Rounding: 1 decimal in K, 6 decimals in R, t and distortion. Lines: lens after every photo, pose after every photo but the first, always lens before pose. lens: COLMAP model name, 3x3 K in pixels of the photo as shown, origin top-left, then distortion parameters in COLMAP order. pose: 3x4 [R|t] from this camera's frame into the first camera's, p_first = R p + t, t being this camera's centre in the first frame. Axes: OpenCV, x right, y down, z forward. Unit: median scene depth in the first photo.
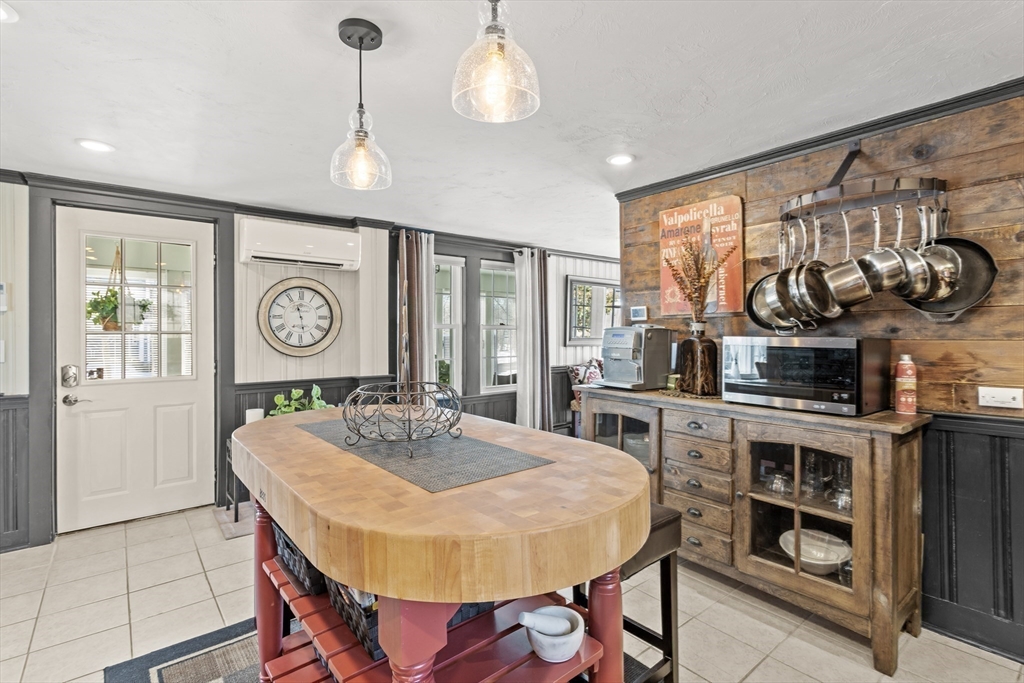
lens RADIAL K [[487.7, 0, 517.5], [0, 487.7, 338.0], [0, 0, 1]] dist [0.001368, 0.000239]
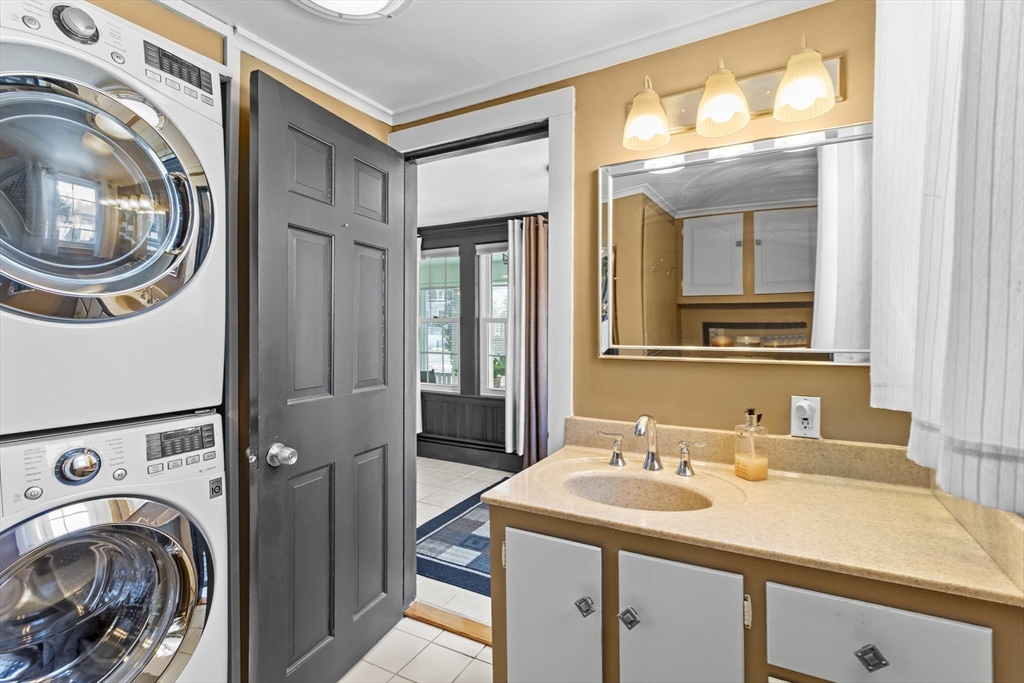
lens RADIAL K [[487.7, 0, 514.0], [0, 487.7, 337.1], [0, 0, 1]] dist [0.001368, 0.000239]
pose [[0.375941, 0.026807, -0.926256, 1.214838], [-0.003217, 0.999613, 0.027624, -0.025755], [0.926638, -0.007405, 0.375882, 1.128396]]
